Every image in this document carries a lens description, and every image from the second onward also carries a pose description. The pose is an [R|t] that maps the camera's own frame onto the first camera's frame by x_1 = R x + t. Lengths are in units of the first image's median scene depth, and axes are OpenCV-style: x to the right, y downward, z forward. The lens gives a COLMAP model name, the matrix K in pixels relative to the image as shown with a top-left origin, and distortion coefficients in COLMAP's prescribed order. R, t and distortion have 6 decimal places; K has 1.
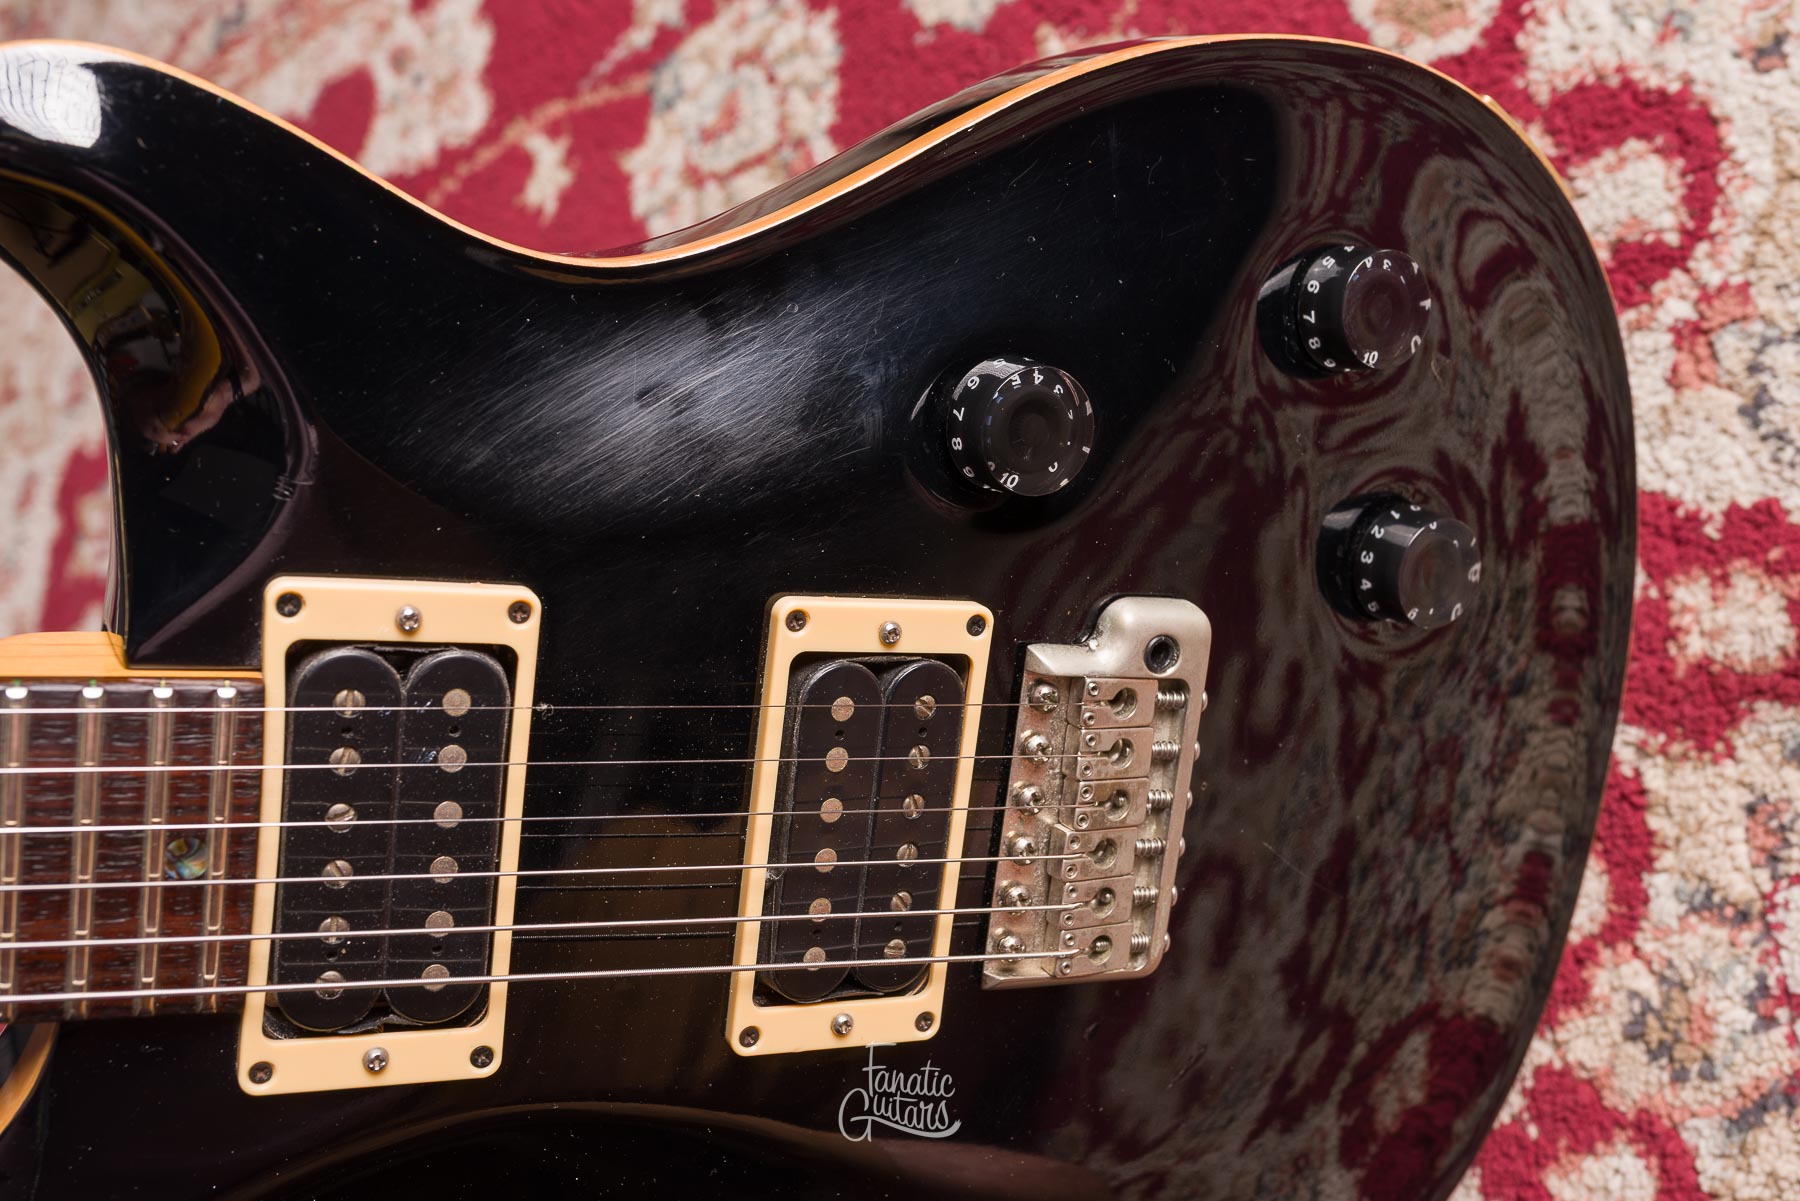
lens RADIAL K [[1804.8, 0, 890.8], [0, 1804.8, 593.0], [0, 0, 1]] dist [0.002045, 0.000000]
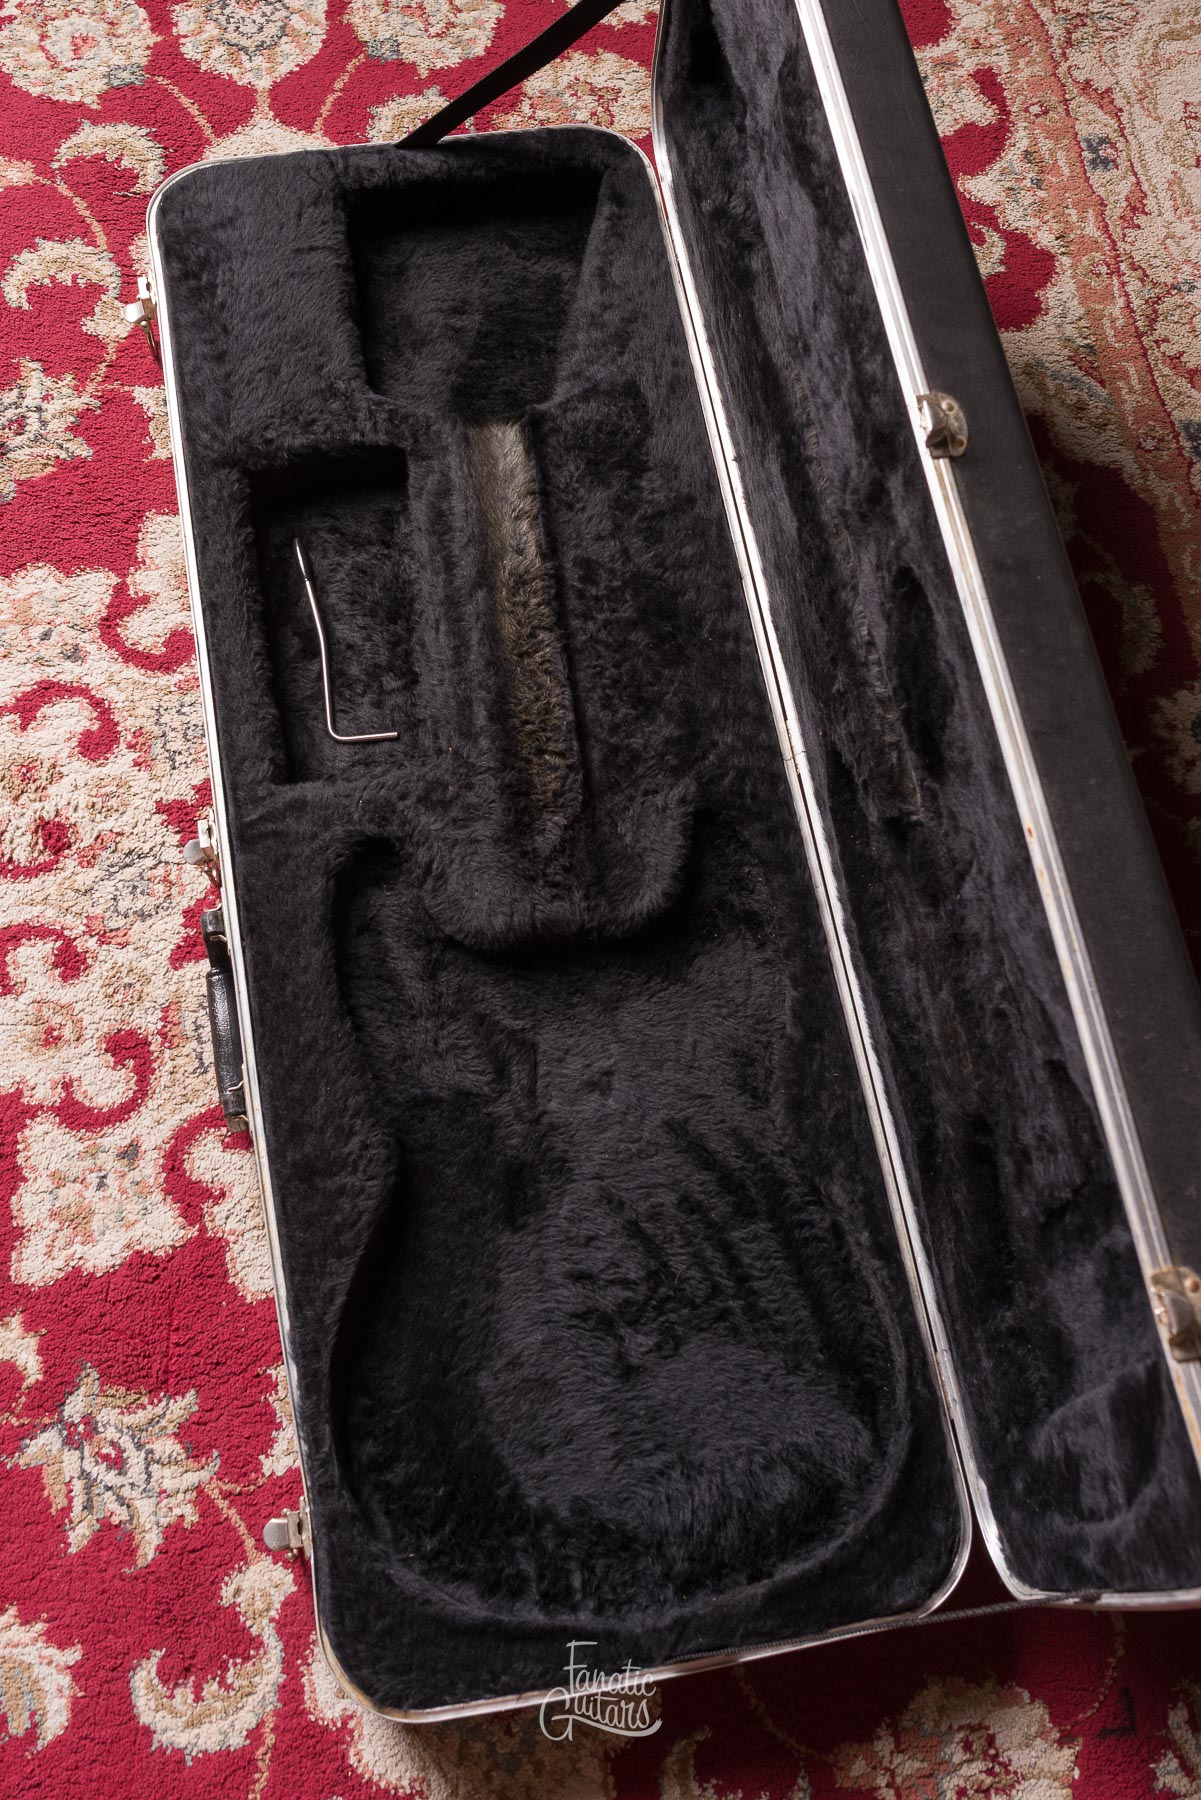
lens RADIAL K [[1804.8, 0, 587.9], [0, 1804.8, 901.3], [0, 0, 1]] dist [0.002045, 0.000000]
pose [[-0.105757, -0.529738, 0.841542, -1.660365], [0.962303, 0.158733, 0.220853, -0.066170], [-0.250575, 0.833176, 0.492981, -0.384003]]
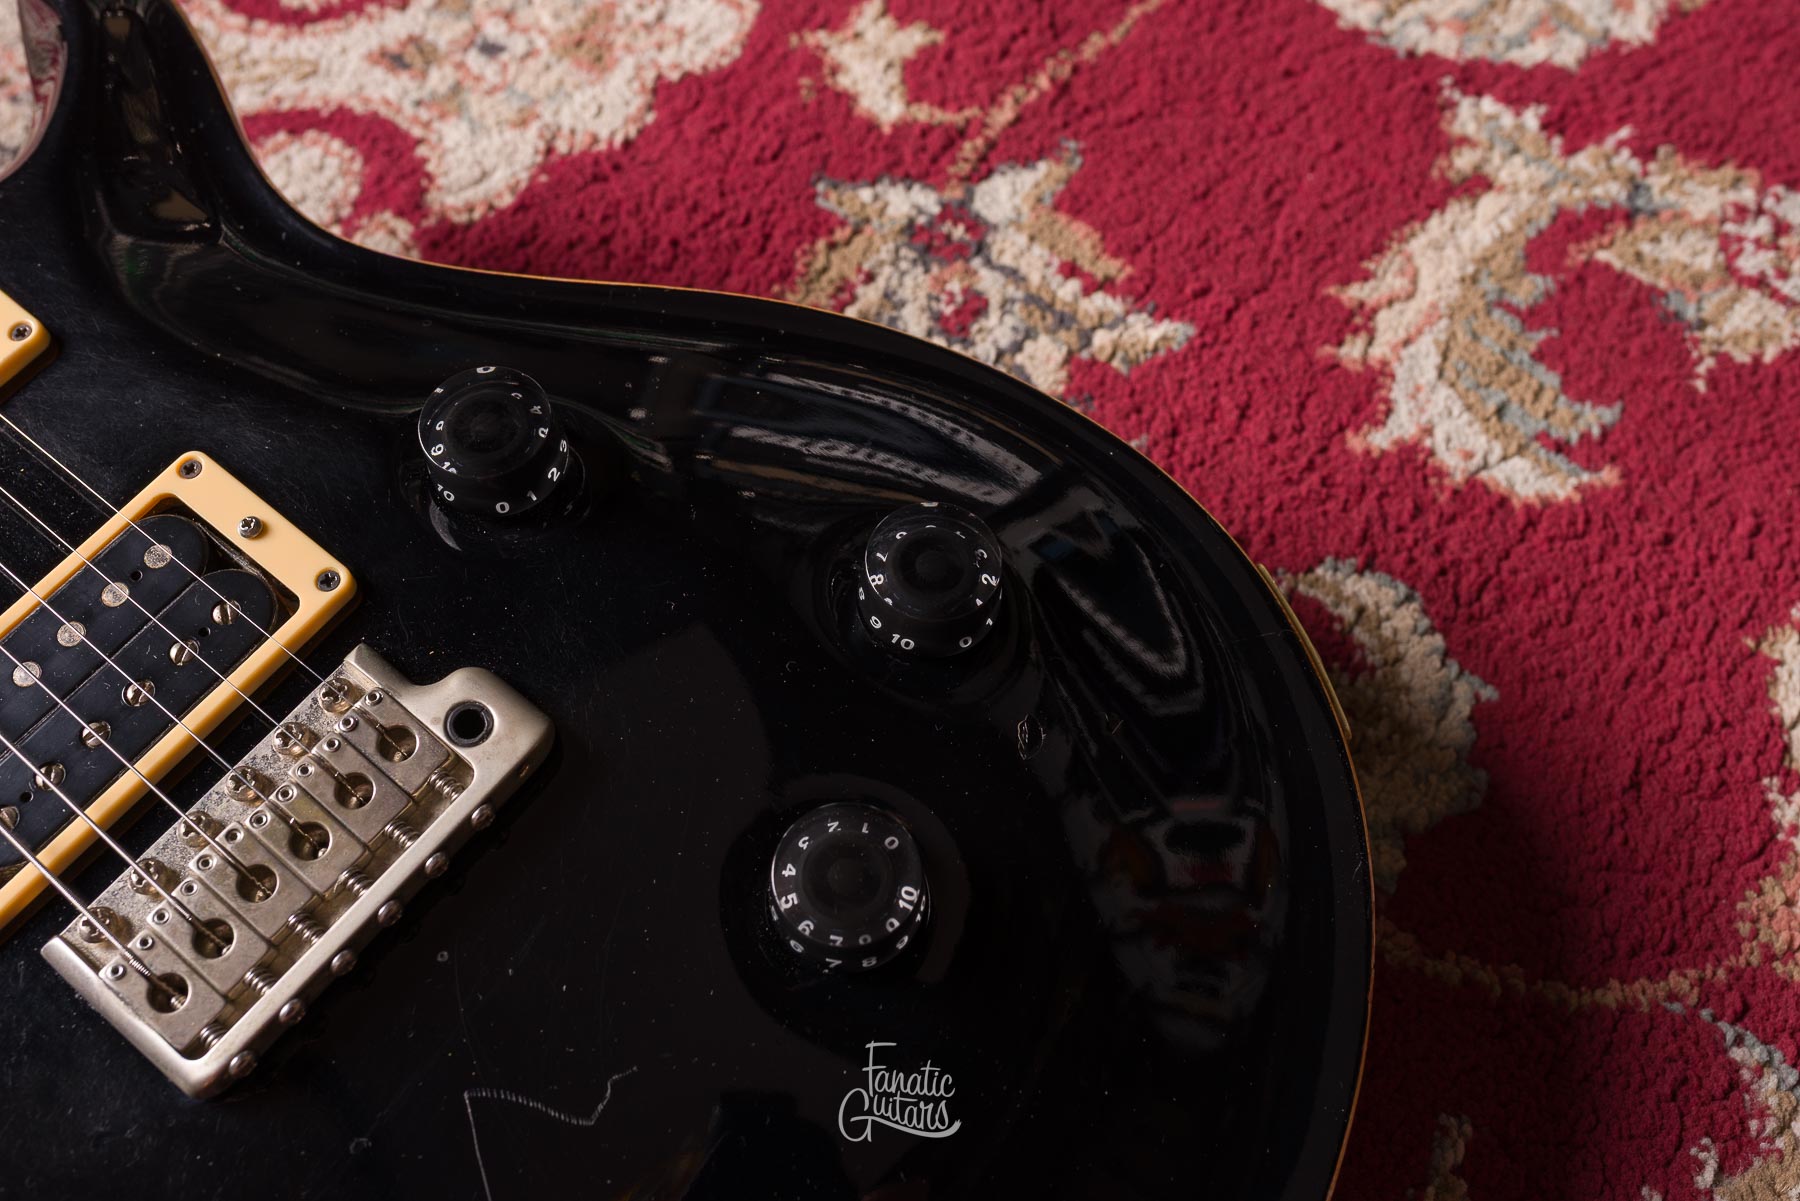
lens RADIAL K [[1804.8, 0, 903.2], [0, 1804.8, 607.6], [0, 0, 1]] dist [0.002045, 0.000000]
pose [[-0.529567, -0.158708, 0.833289, -0.836697], [0.806276, -0.399424, 0.436326, 0.292818], [0.263587, 0.902924, 0.339484, 0.981579]]
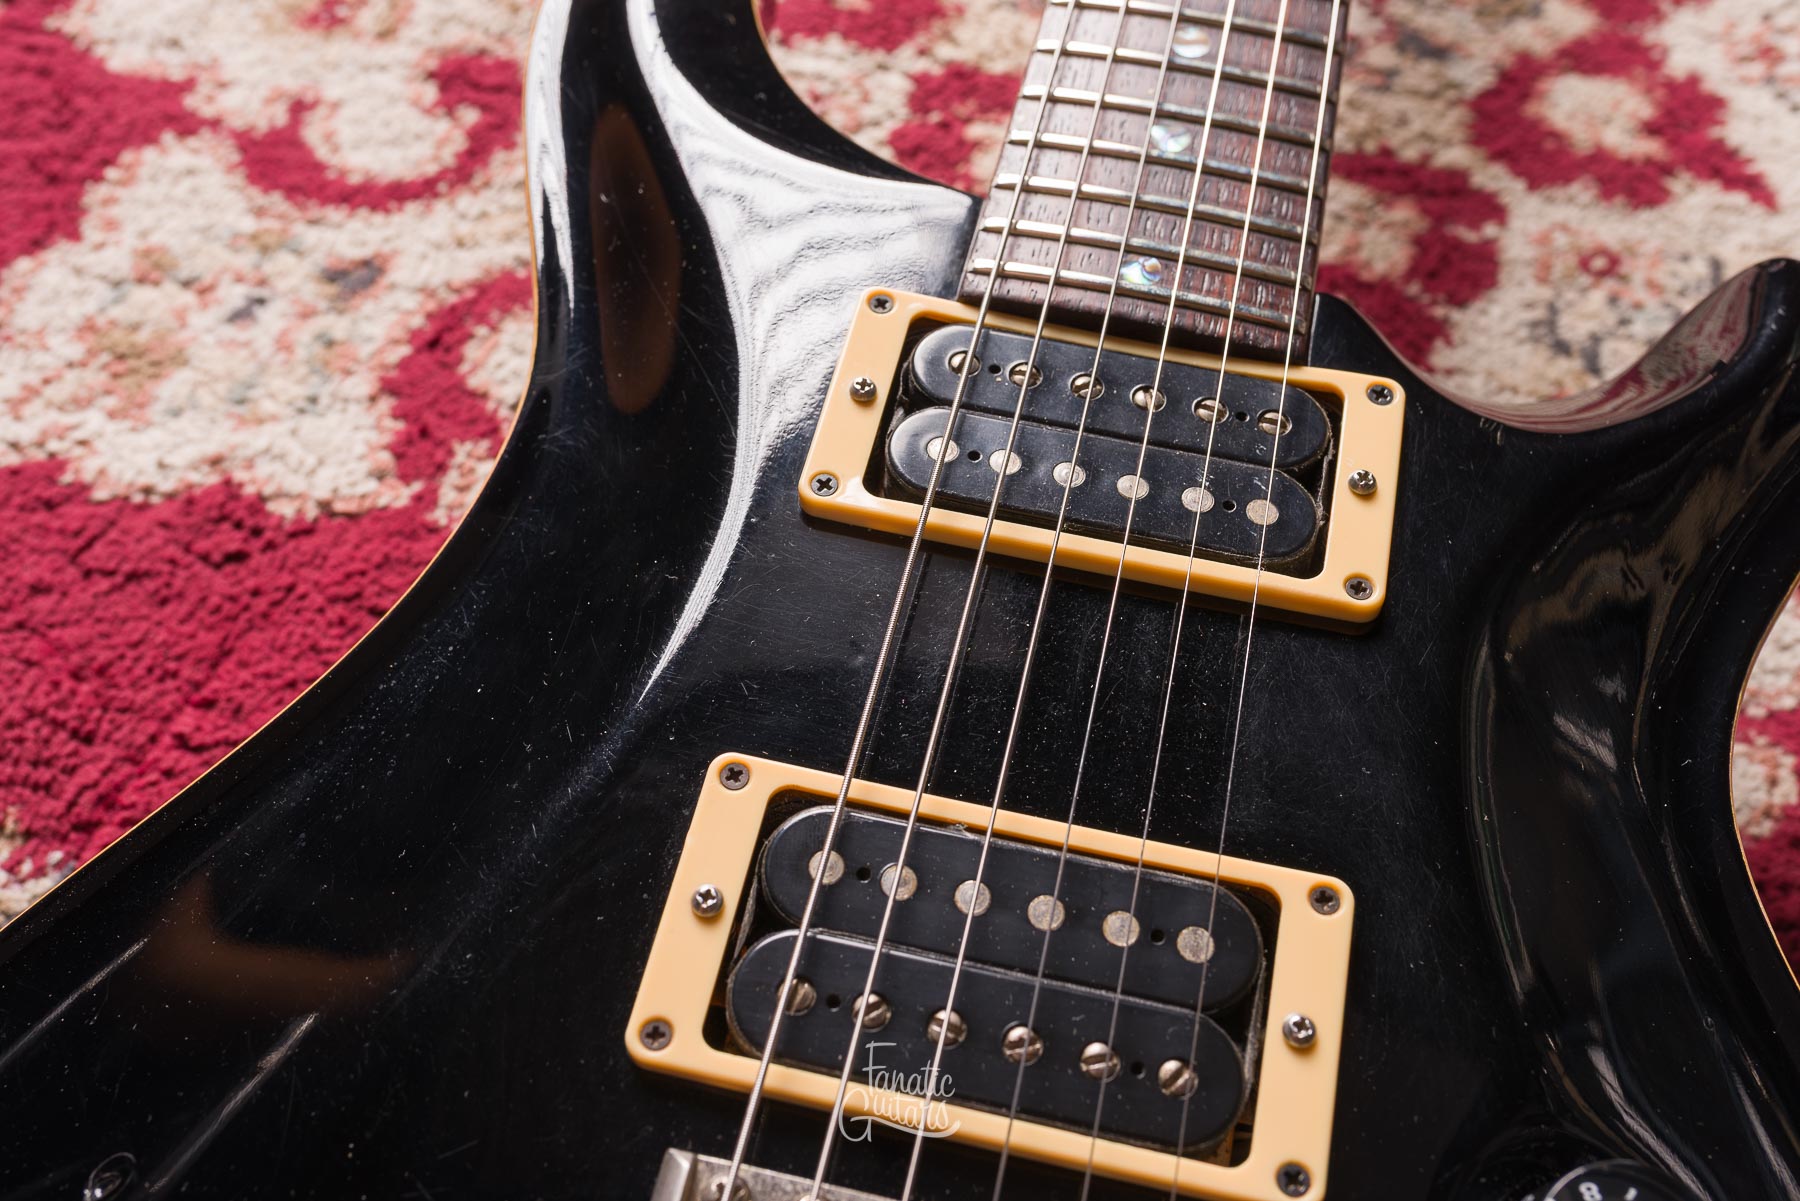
lens RADIAL K [[1804.8, 0, 897.6], [0, 1804.8, 621.6], [0, 0, 1]] dist [0.002045, 0.000000]
pose [[0.219780, -0.280831, 0.934254, -0.572087], [0.850805, 0.523743, -0.042715, 0.276746], [-0.477314, 0.804256, 0.354040, 0.915145]]
